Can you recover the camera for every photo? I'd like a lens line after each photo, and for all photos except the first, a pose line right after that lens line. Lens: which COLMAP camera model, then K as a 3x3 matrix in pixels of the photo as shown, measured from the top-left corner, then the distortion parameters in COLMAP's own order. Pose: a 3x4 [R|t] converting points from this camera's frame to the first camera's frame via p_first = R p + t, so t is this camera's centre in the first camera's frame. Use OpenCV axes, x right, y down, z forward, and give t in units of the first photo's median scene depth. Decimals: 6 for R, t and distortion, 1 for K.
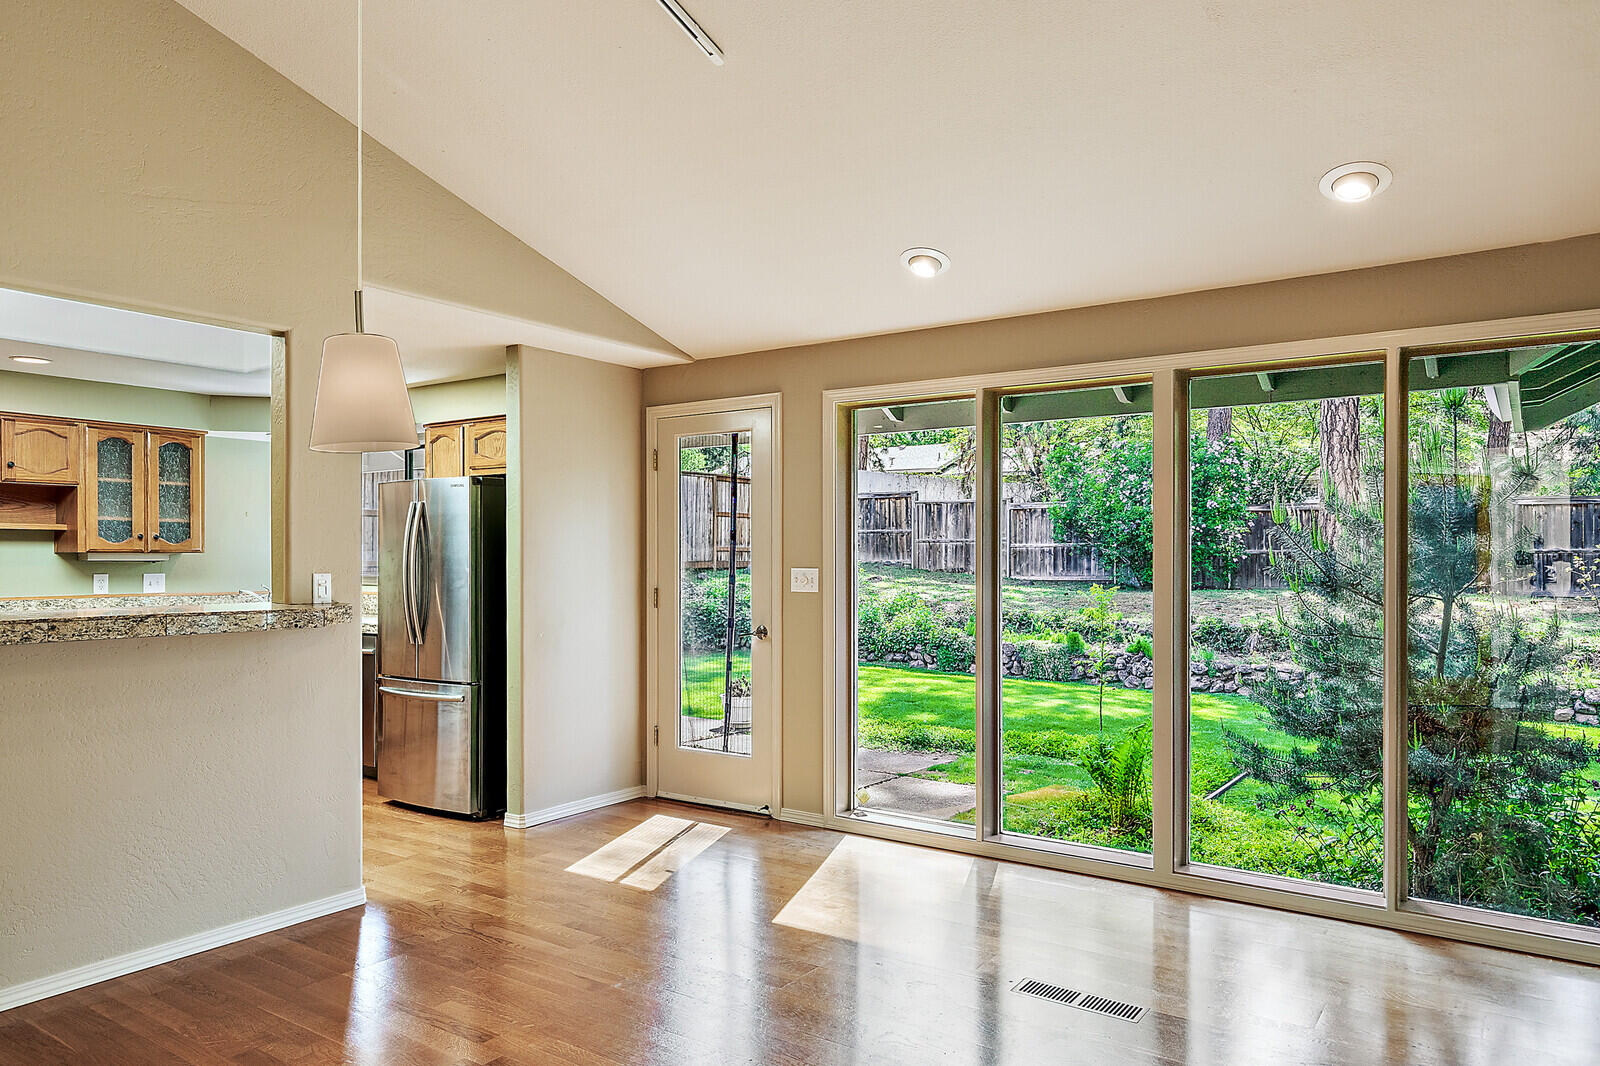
lens RADIAL K [[1051.7, 0, 805.4], [0, 1051.7, 572.2], [0, 0, 1]] dist [0.000172, 0.009238]
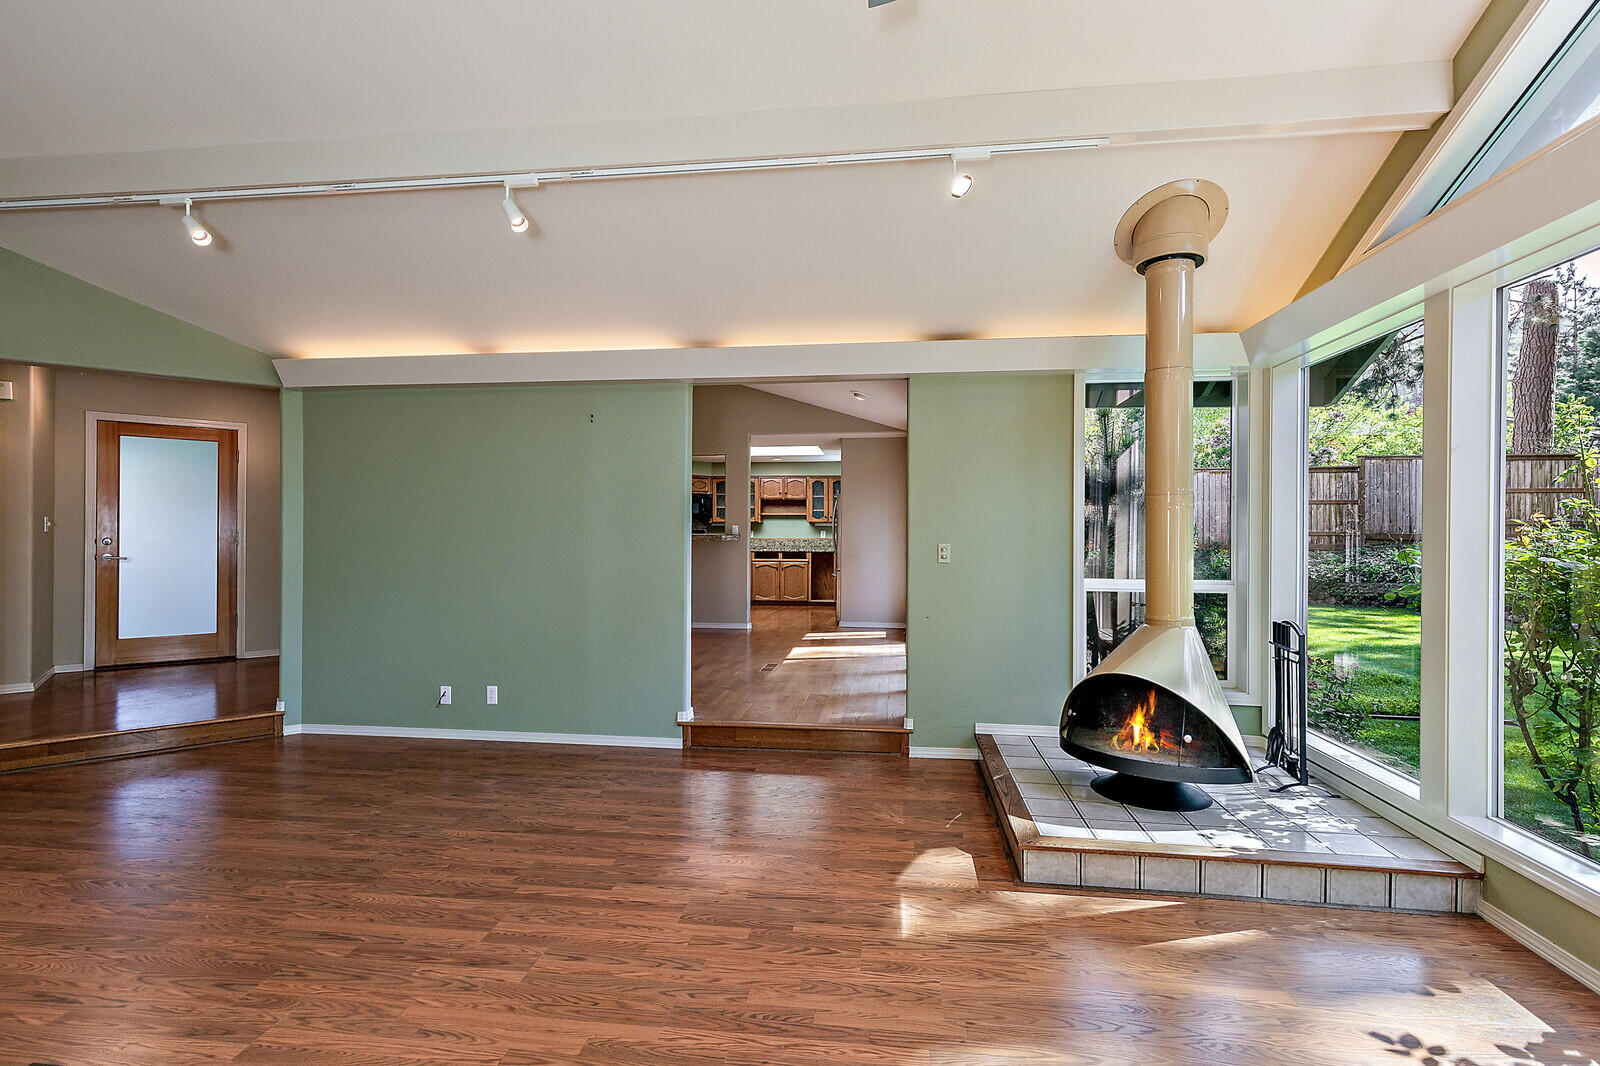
lens RADIAL K [[739.7, 0, 799.4], [0, 739.7, 535.7], [0, 0, 1]] dist [0.010453, -0.001917]
pose [[0.456775, 0.001108, -0.889581, 1.164491], [-0.016228, 0.999843, -0.007088, 0.033219], [0.889434, 0.017674, 0.456722, 0.086011]]
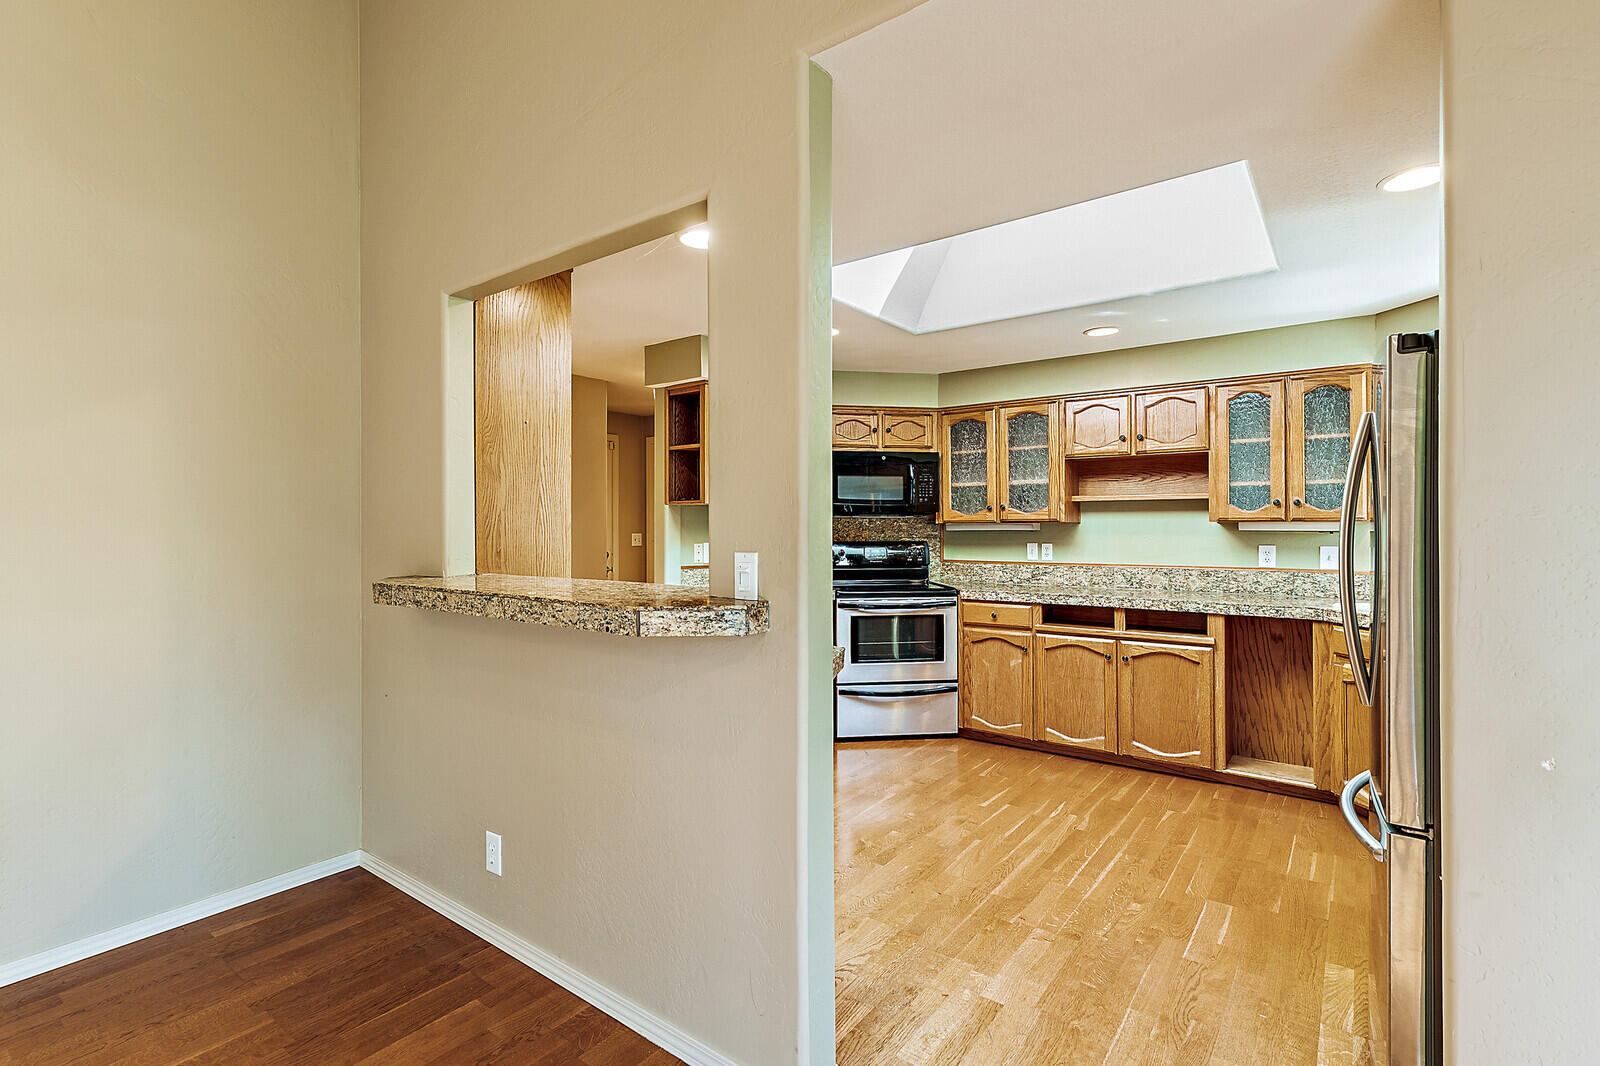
lens RADIAL K [[753.1, 0, 796.2], [0, 753.1, 525.5], [0, 0, 1]] dist [0.005397, -0.000380]
pose [[-0.038616, -0.002845, -0.999250, -0.003505], [-0.012930, 0.999914, -0.002347, -0.009977], [0.999170, 0.012830, -0.038650, 0.719948]]
